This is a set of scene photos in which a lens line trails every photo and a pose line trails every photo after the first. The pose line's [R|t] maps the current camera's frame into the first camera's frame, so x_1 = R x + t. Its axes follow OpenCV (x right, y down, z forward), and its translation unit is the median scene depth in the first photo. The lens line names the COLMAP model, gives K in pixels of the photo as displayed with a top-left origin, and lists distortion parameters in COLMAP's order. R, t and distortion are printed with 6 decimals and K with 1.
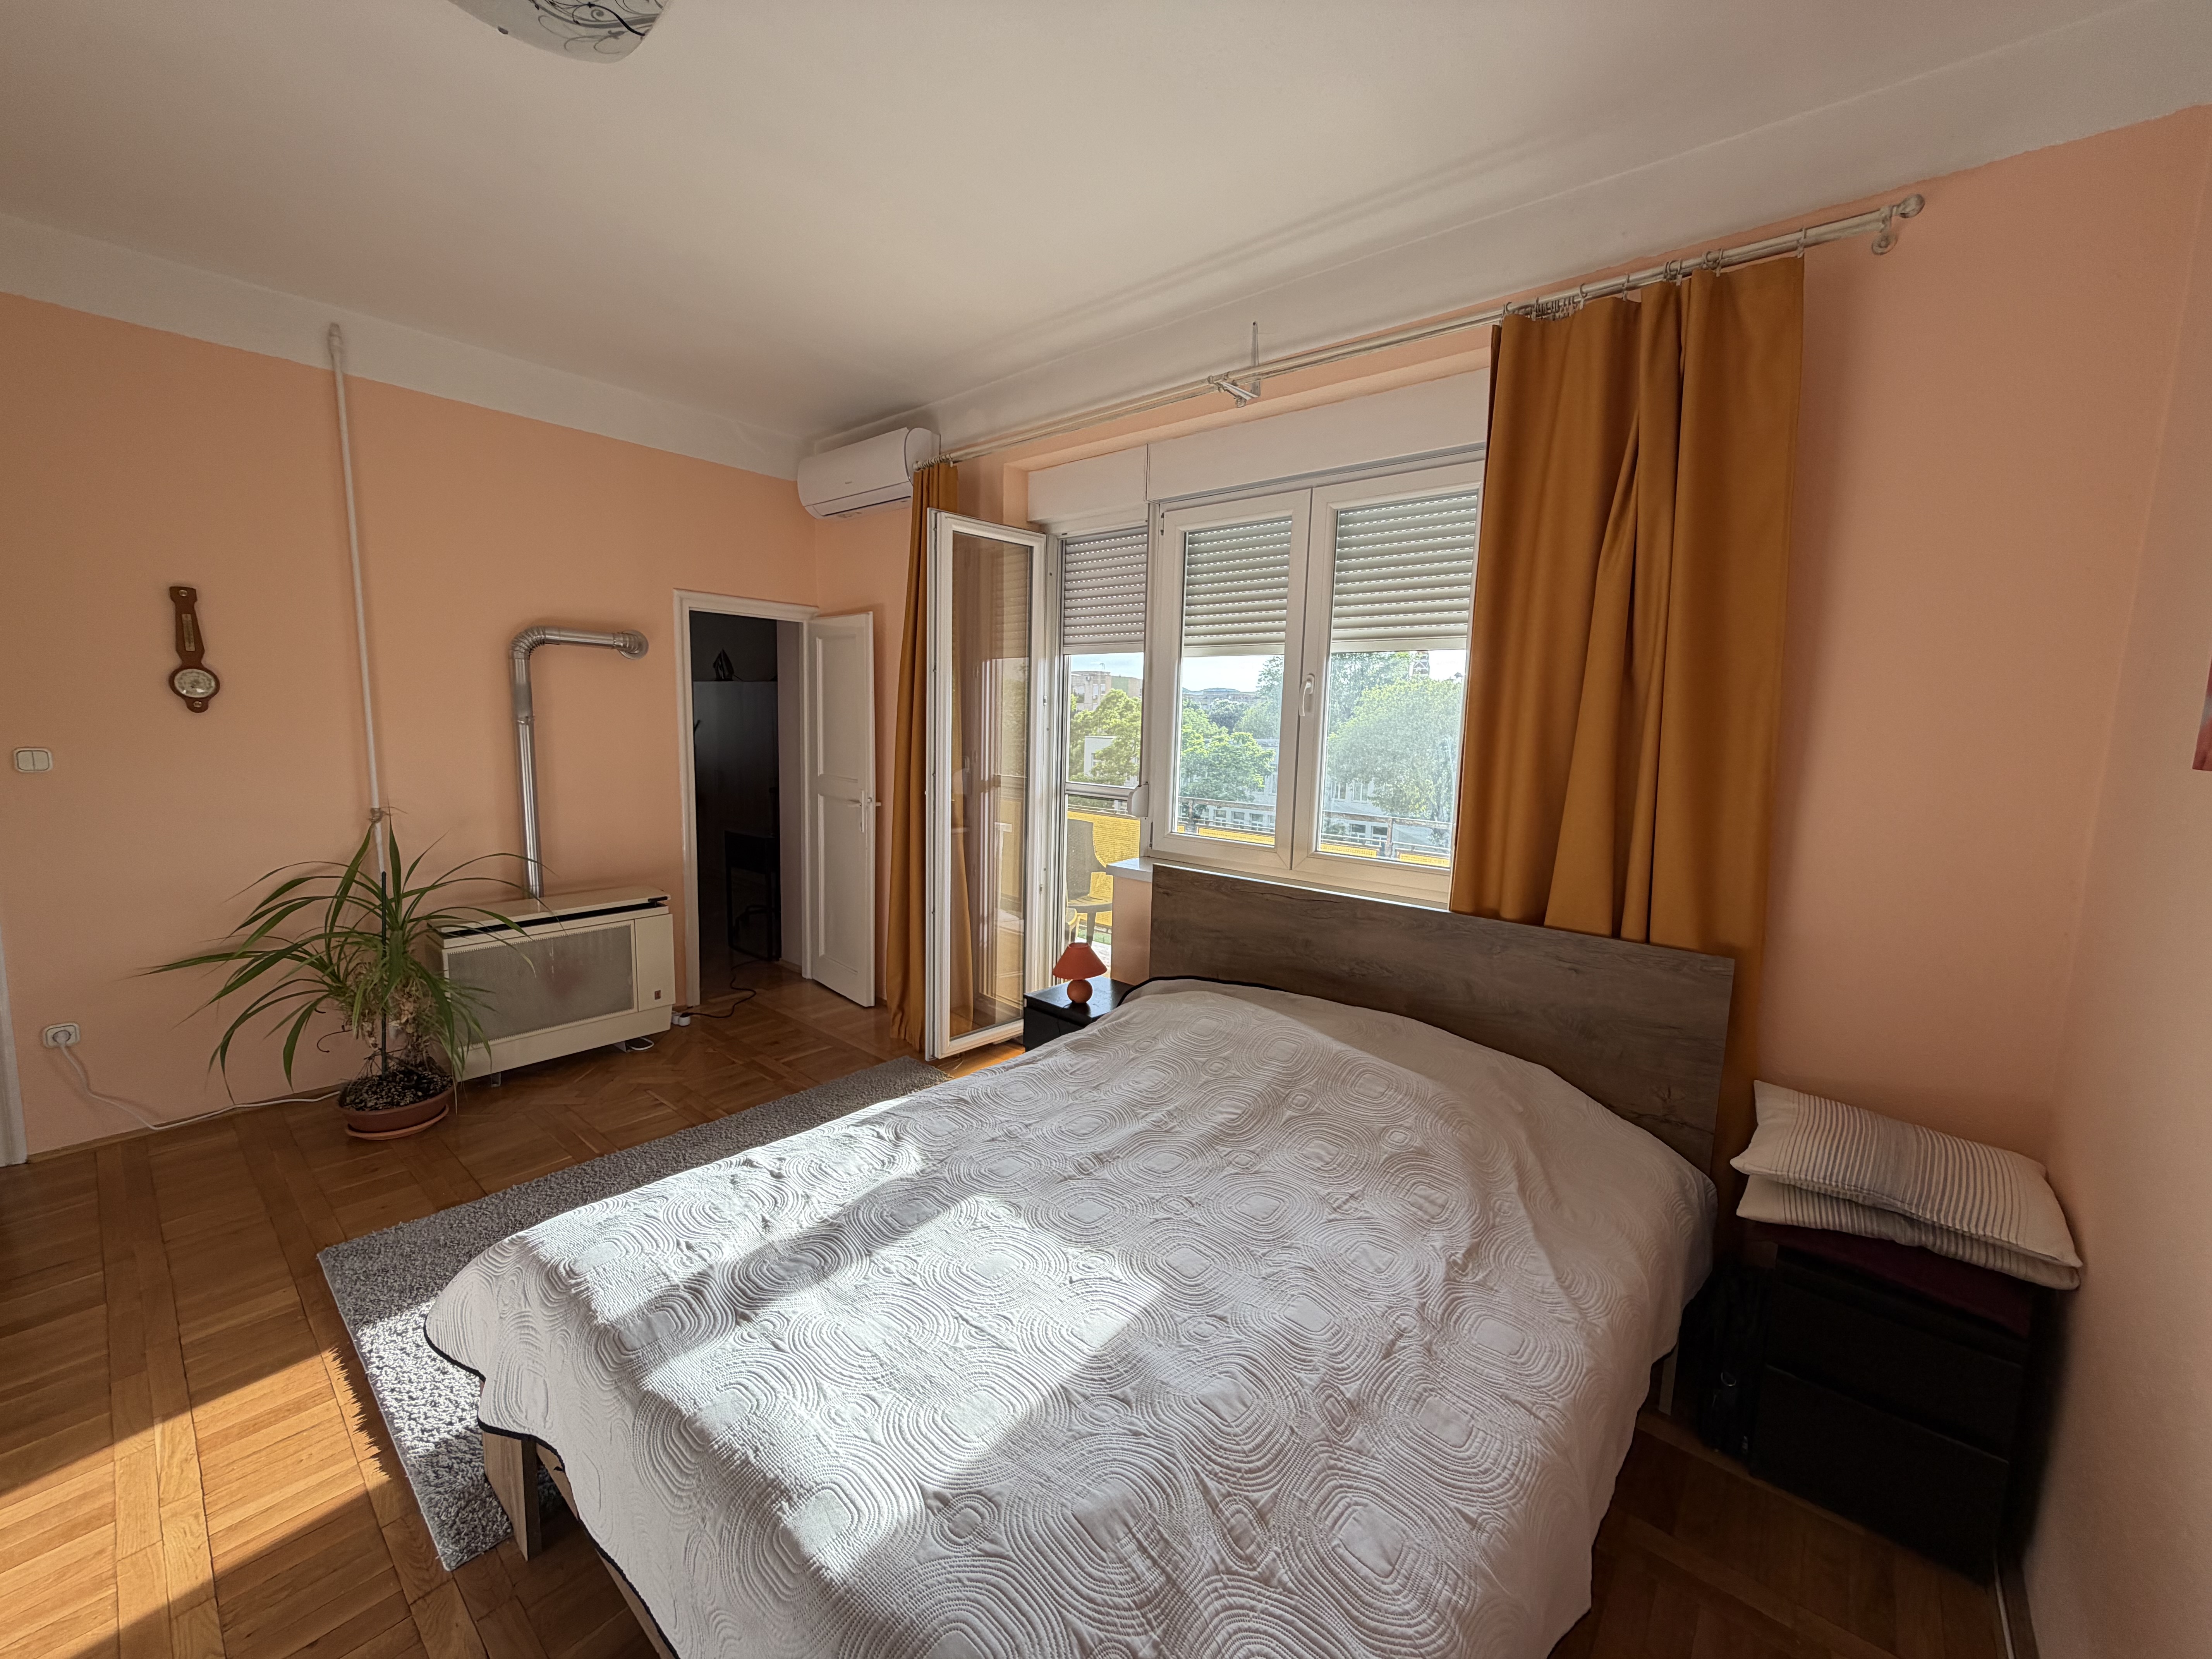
lens RADIAL K [[880.5, 0, 1105.6], [0, 880.5, 824.7], [0, 0, 1]] dist [0.000958, 0.000452]
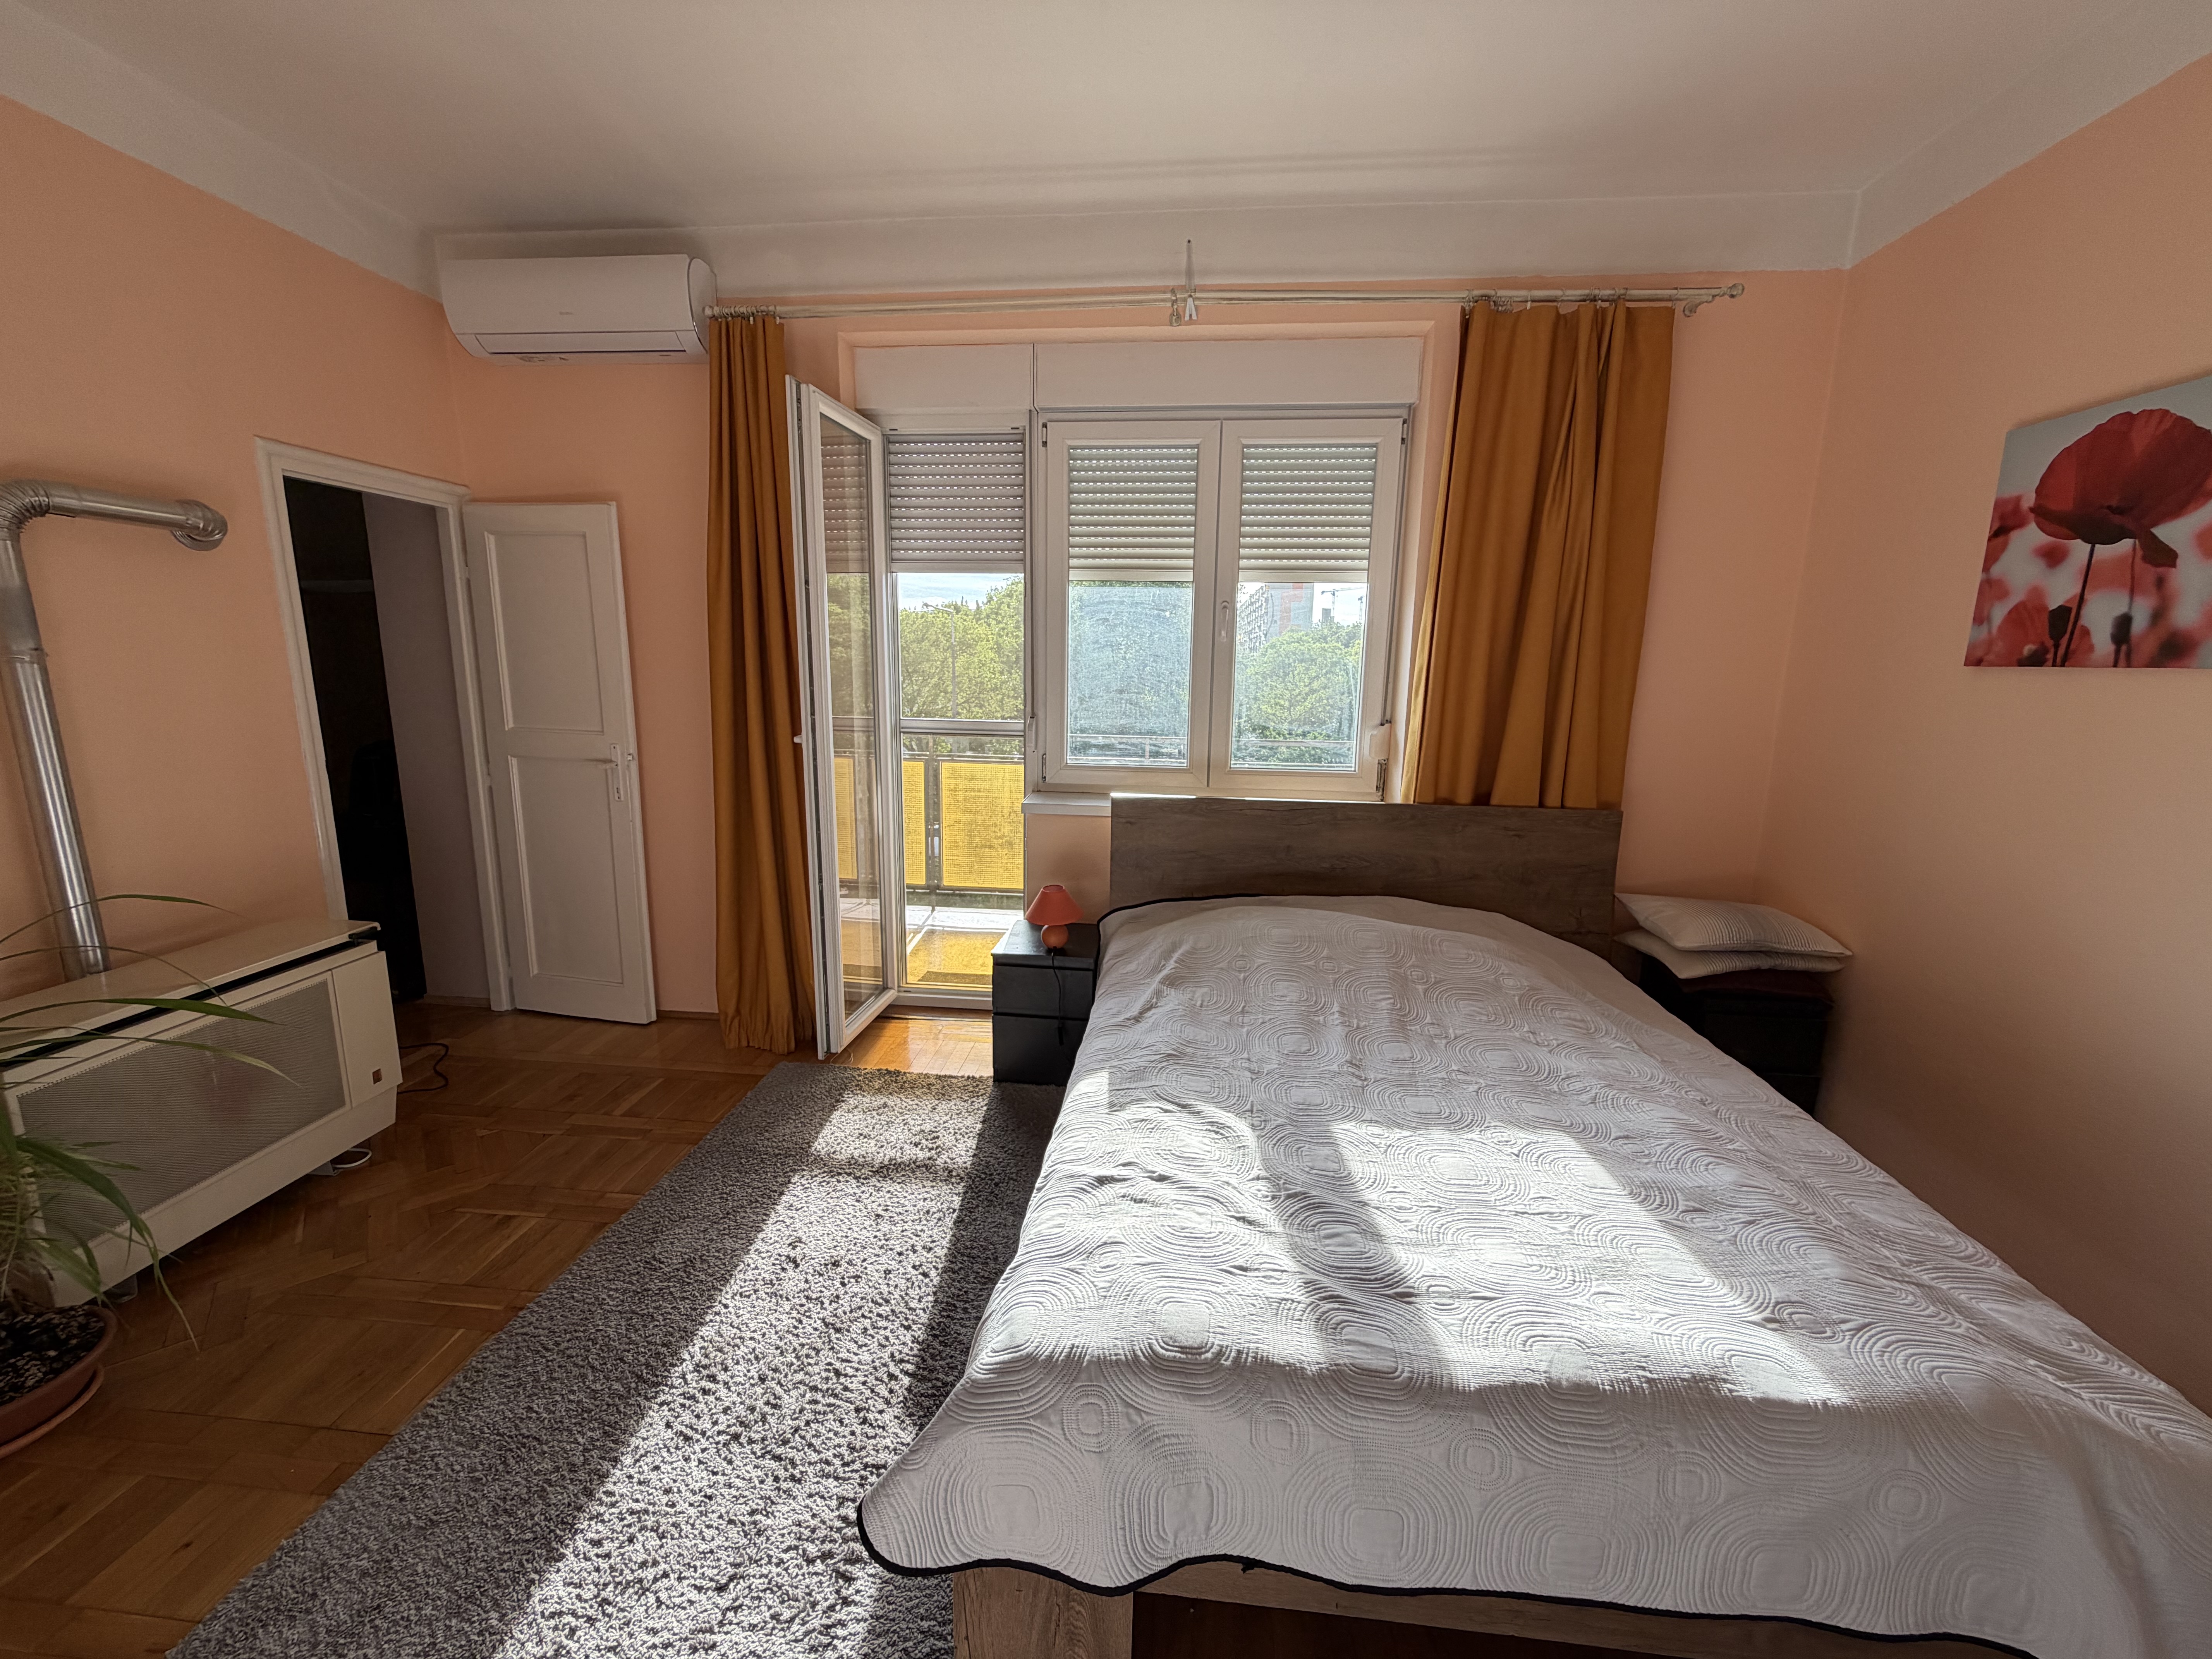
lens RADIAL K [[880.5, 0, 1106.7], [0, 880.5, 823.7], [0, 0, 1]] dist [0.000958, 0.000452]
pose [[0.819262, -0.119987, 0.560725, -0.573020], [0.076065, 0.991961, 0.101127, -0.026170], [-0.568351, -0.040198, 0.821803, 0.221672]]
